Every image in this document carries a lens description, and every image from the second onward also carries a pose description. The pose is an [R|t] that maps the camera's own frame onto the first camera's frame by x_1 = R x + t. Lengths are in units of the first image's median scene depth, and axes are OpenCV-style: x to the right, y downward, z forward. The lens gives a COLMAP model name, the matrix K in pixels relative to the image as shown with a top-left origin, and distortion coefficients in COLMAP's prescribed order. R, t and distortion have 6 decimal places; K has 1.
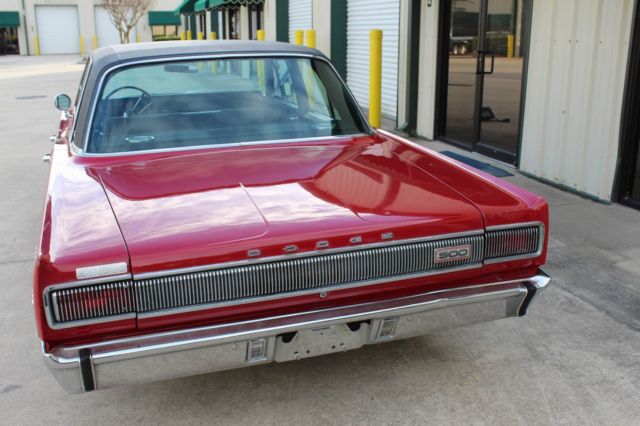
lens RADIAL K [[674.7, 0, 321.7], [0, 674.7, 224.4], [0, 0, 1]] dist [-0.142273, 0.198263]
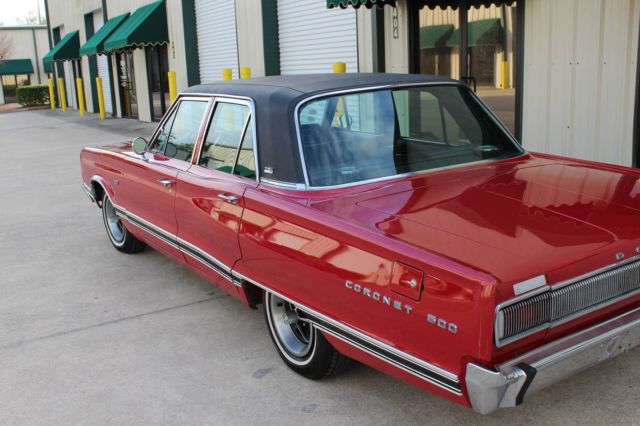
lens RADIAL K [[674.7, 0, 321.7], [0, 674.7, 224.4], [0, 0, 1]] dist [-0.142273, 0.198263]
pose [[0.973449, -0.094477, 0.208500, -0.619334], [0.105355, 0.993561, -0.041675, -0.011091], [-0.203220, 0.062535, 0.977134, 0.032436]]
